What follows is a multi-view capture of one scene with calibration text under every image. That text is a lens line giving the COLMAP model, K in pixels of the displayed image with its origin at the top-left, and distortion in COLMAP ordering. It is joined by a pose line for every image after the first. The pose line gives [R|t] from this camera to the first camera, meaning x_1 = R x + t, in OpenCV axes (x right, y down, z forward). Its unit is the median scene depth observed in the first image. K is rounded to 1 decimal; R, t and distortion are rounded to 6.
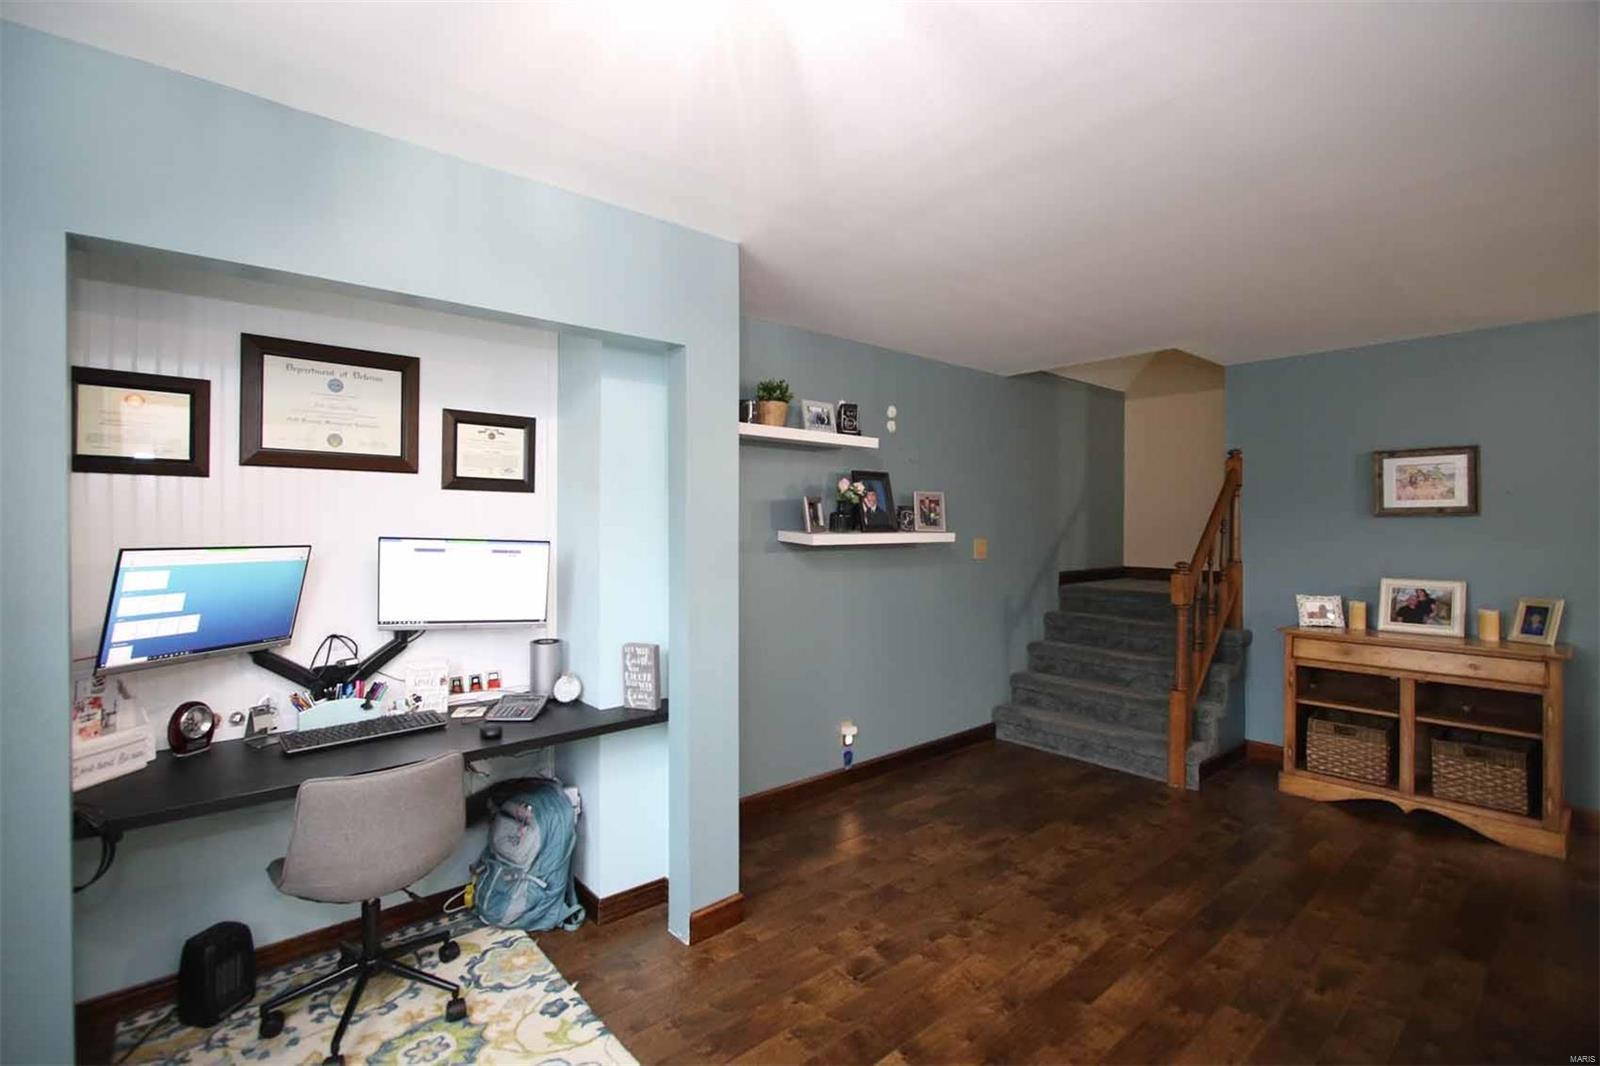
lens RADIAL K [[732.9, 0, 796.2], [0, 732.9, 528.0], [0, 0, 1]] dist [-0.003678, 0.000816]
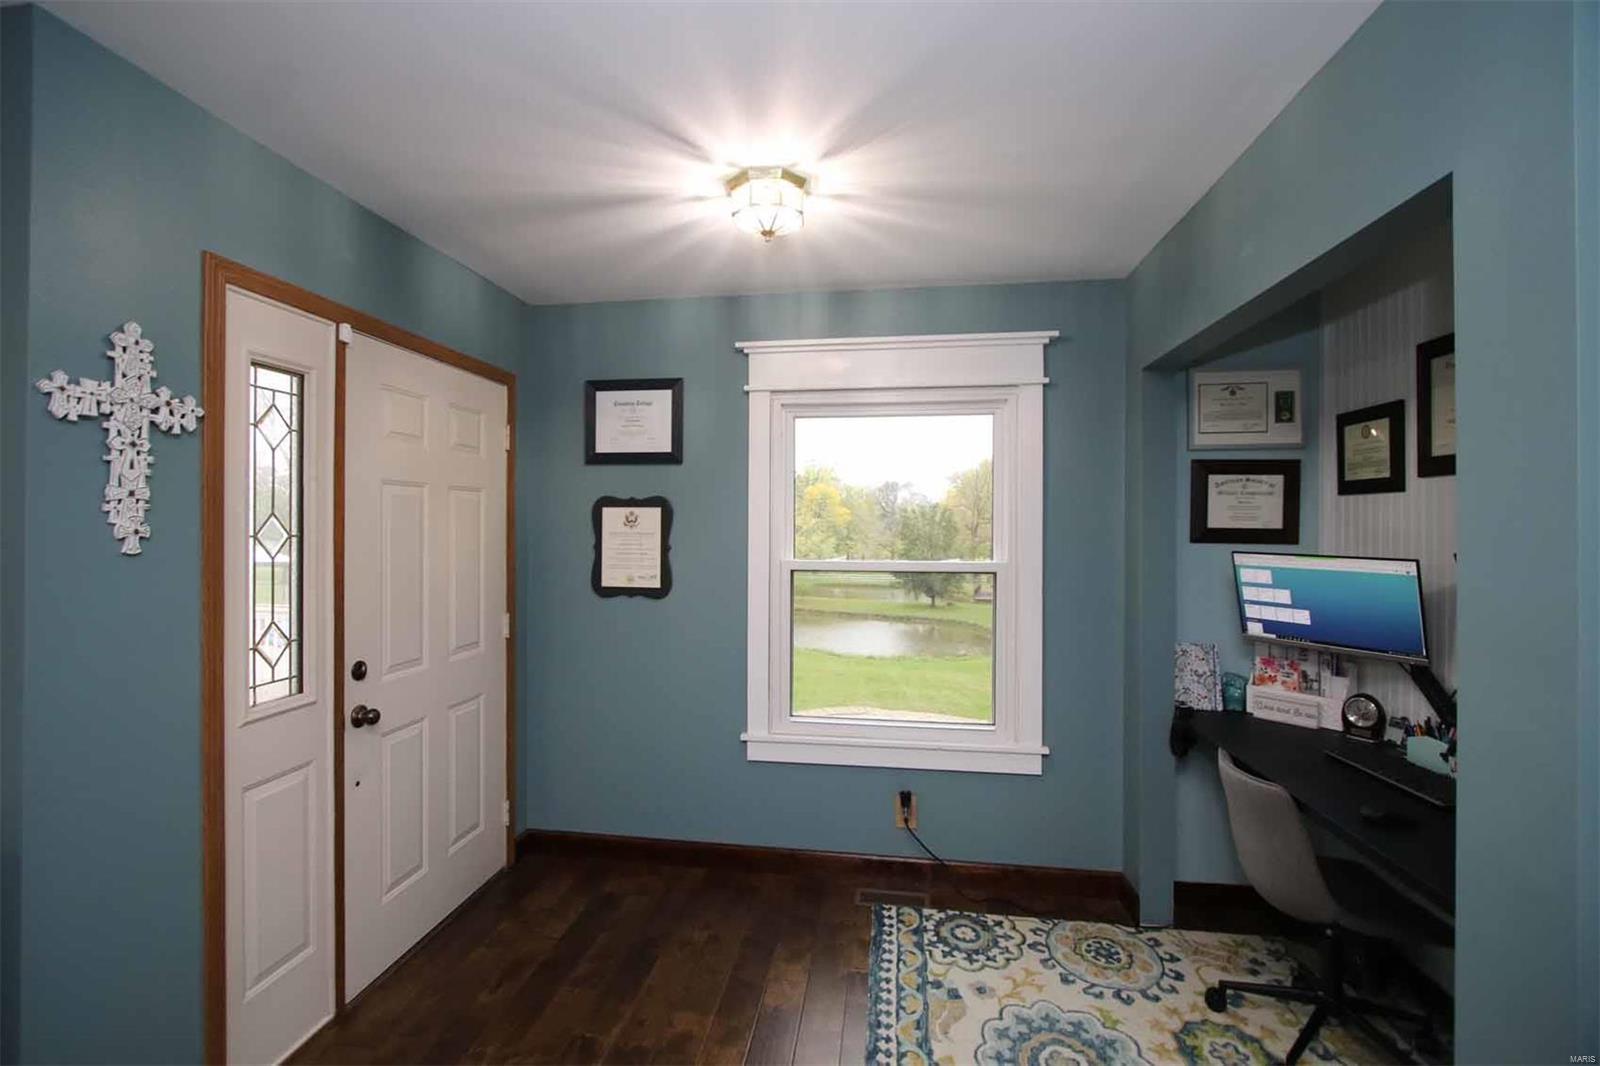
lens RADIAL K [[732.9, 0, 795.3], [0, 732.9, 529.0], [0, 0, 1]] dist [-0.003678, 0.000816]
pose [[-0.748941, -0.002408, -0.662632, 0.614025], [-0.007270, 0.999963, 0.004583, -0.015186], [0.662597, 0.008250, -0.748931, 1.347219]]
